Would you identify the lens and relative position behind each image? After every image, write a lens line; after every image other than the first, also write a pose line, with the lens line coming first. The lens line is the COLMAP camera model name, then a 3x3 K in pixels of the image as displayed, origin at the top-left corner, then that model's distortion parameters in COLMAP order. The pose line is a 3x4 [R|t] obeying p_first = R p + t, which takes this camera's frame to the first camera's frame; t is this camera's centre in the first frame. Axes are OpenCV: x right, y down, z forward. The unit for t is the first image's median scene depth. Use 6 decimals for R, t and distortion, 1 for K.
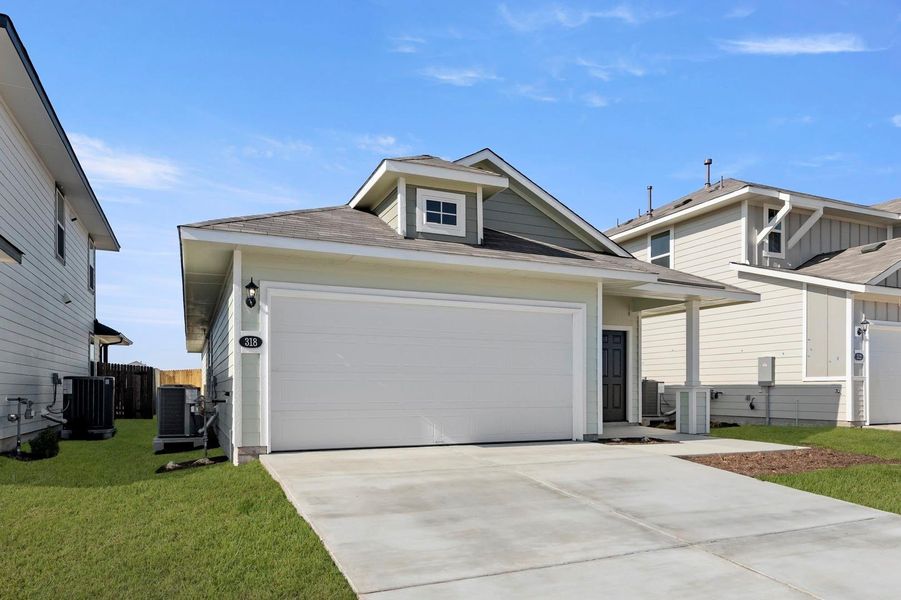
lens RADIAL K [[624.3, 0, 363.1], [0, 624.3, 354.4], [0, 0, 1]] dist [-0.002672, -0.001932]
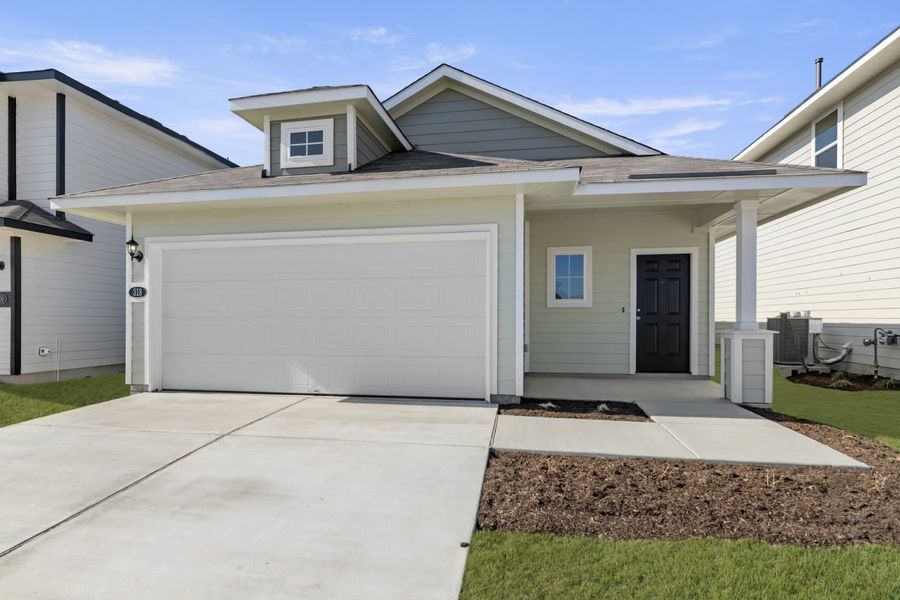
lens RADIAL K [[437.7, 0, 452.3], [0, 437.7, 299.0], [0, 0, 1]] dist [-0.001472, -0.000109]
pose [[0.848405, -0.025447, -0.528735, 0.523318], [0.033874, 0.999407, 0.006253, 0.004985], [0.528262, -0.023215, 0.848764, 0.453442]]
